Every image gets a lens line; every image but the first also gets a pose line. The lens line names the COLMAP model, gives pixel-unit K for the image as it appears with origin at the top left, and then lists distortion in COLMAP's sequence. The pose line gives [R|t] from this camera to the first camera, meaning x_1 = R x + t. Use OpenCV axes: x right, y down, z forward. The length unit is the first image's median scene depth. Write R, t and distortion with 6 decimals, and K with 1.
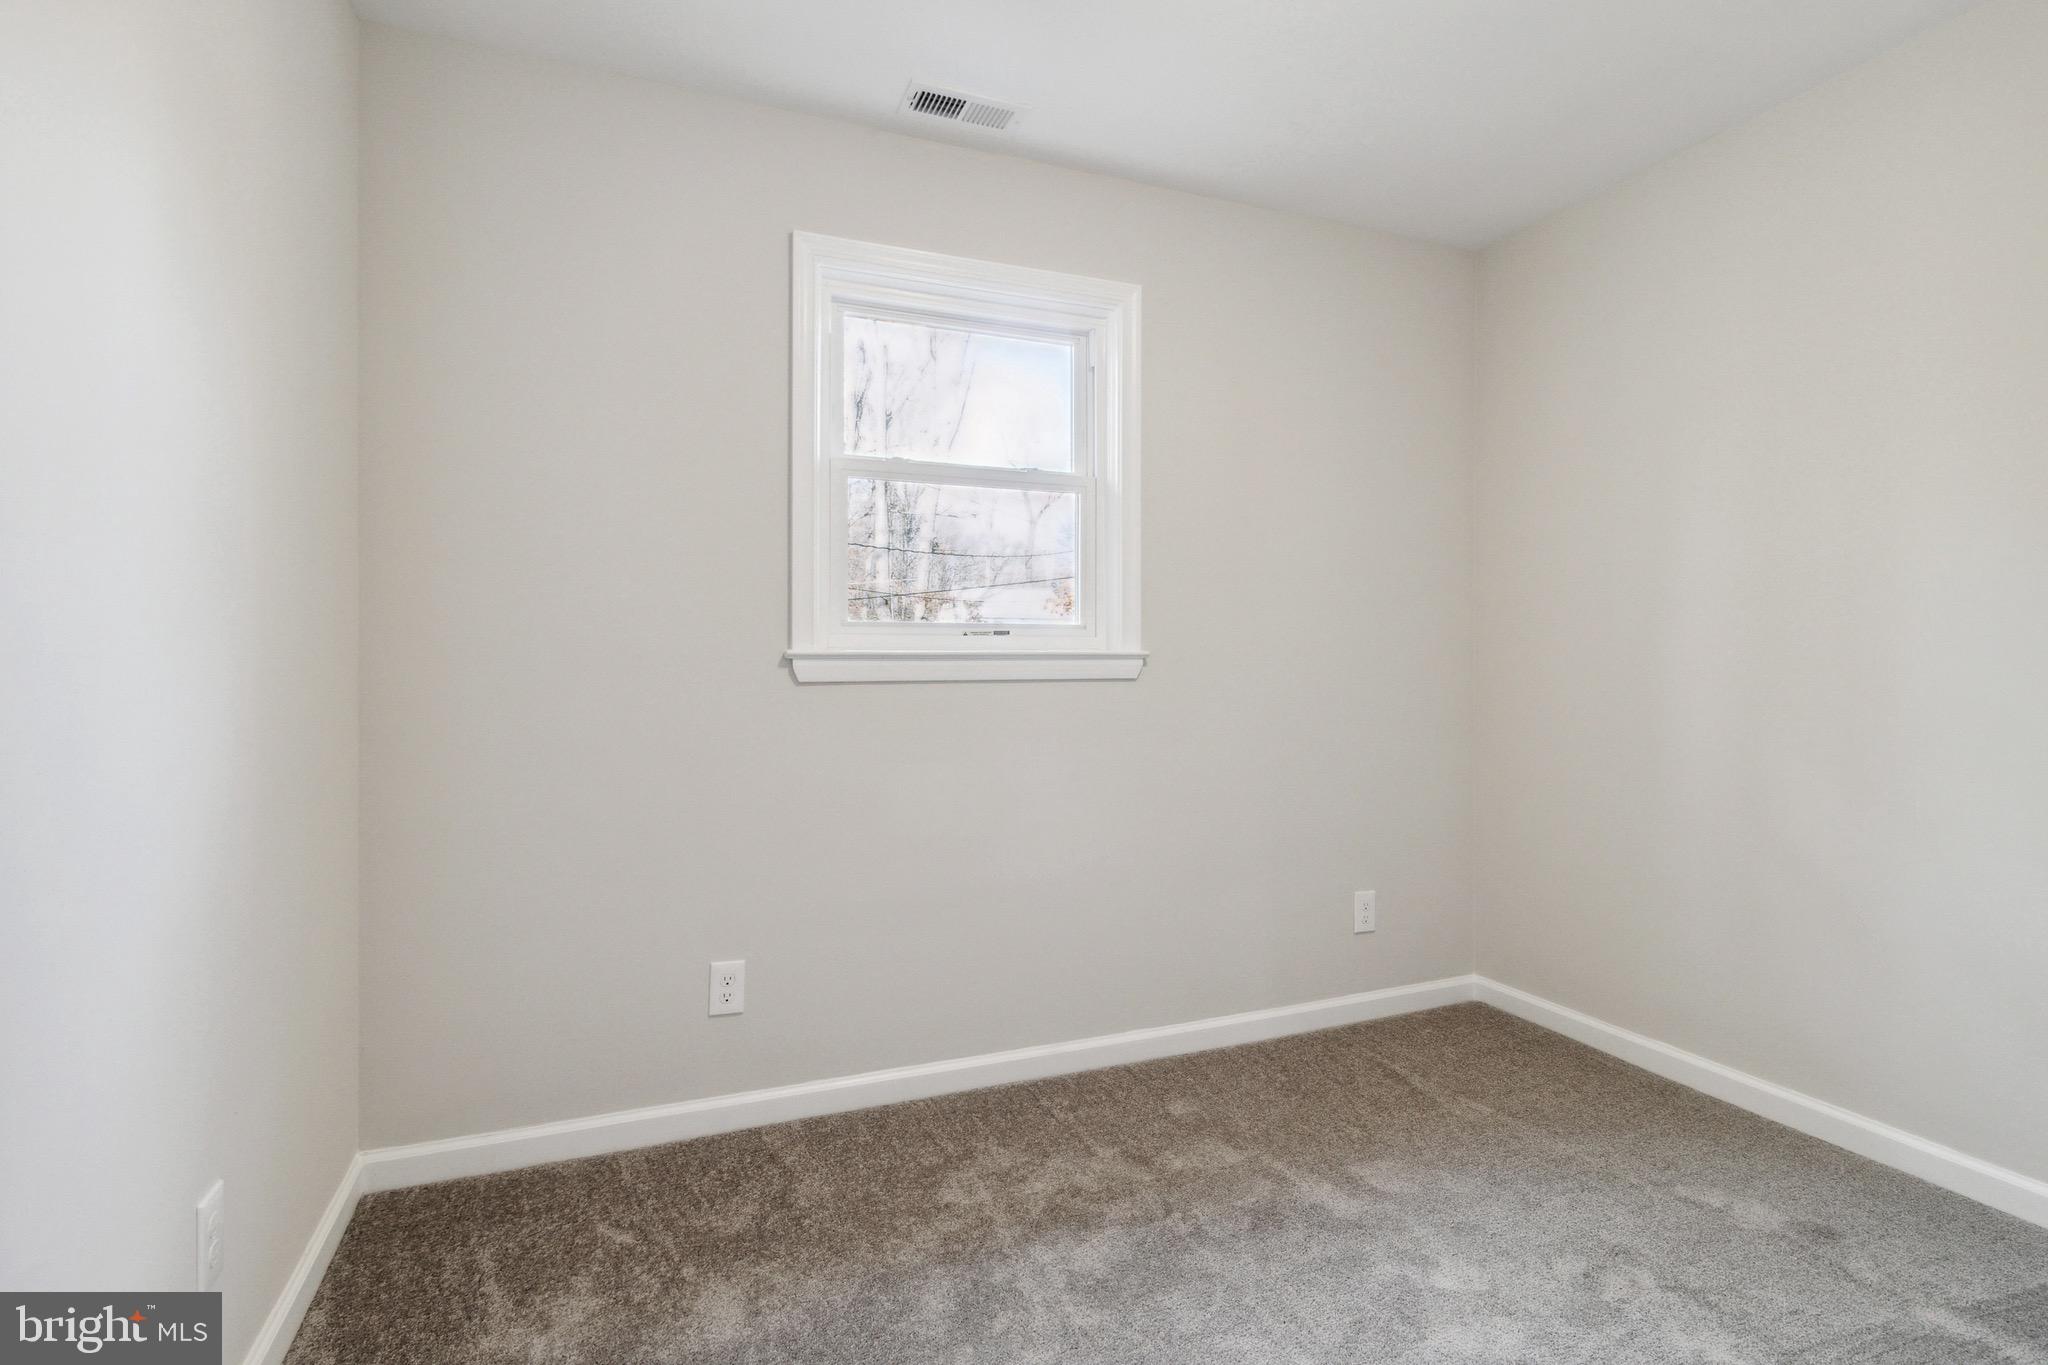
lens RADIAL K [[991.8, 0, 1023.6], [0, 991.8, 673.1], [0, 0, 1]] dist [-0.001875, 0.001419]
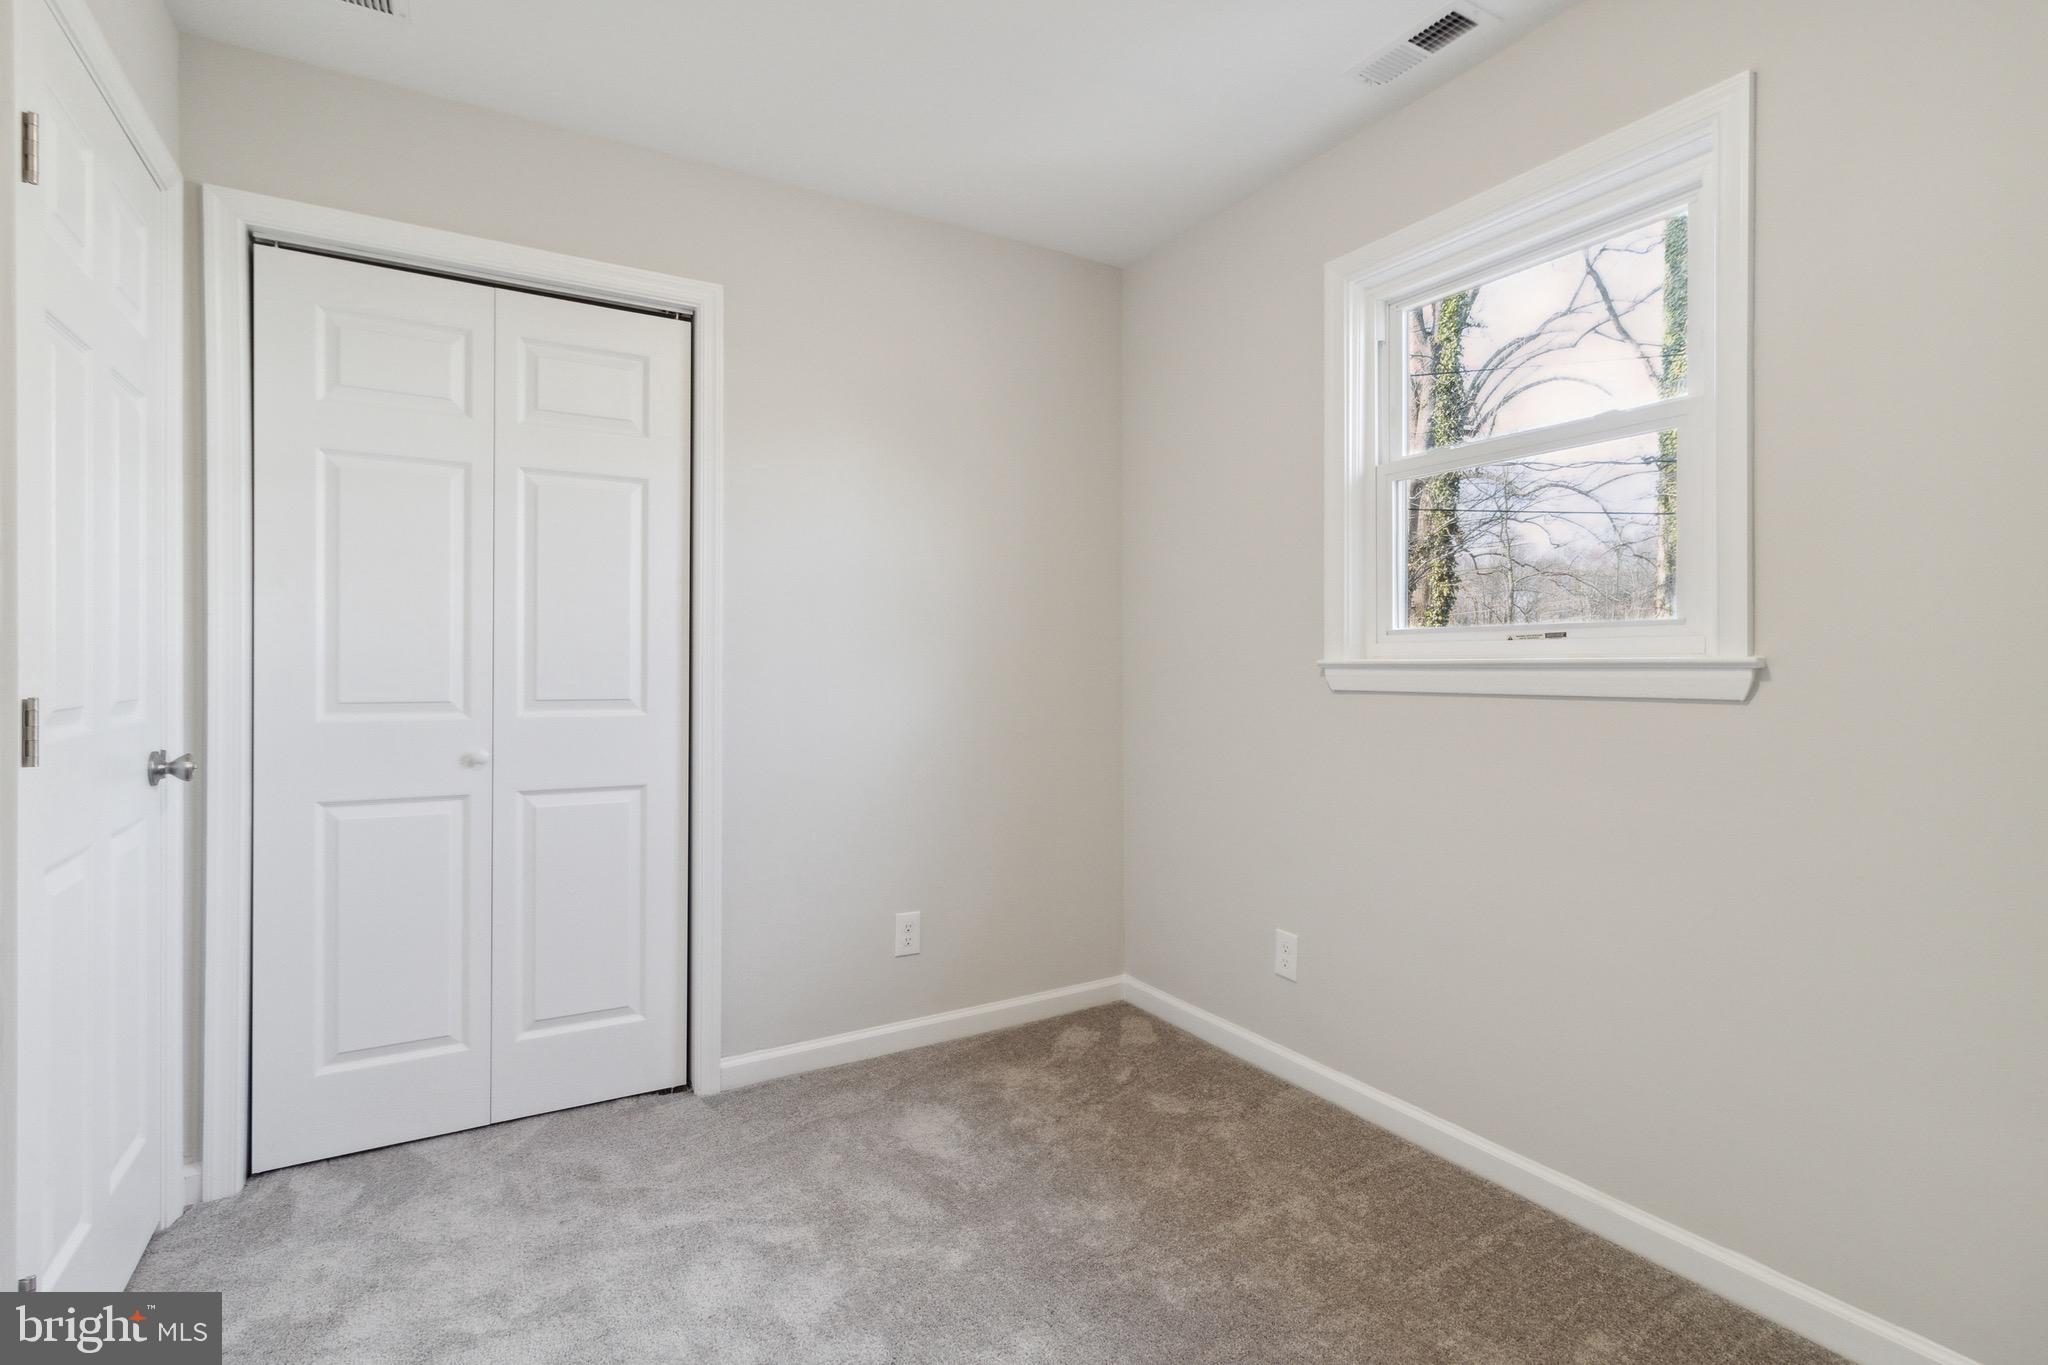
lens RADIAL K [[991.8, 0, 1028.4], [0, 991.8, 696.2], [0, 0, 1]] dist [-0.001875, 0.001419]
pose [[0.140400, 0.035079, -0.989473, 0.743946], [-0.005079, 0.999385, 0.034710, -0.019052], [0.990082, 0.000152, 0.140492, 0.515735]]
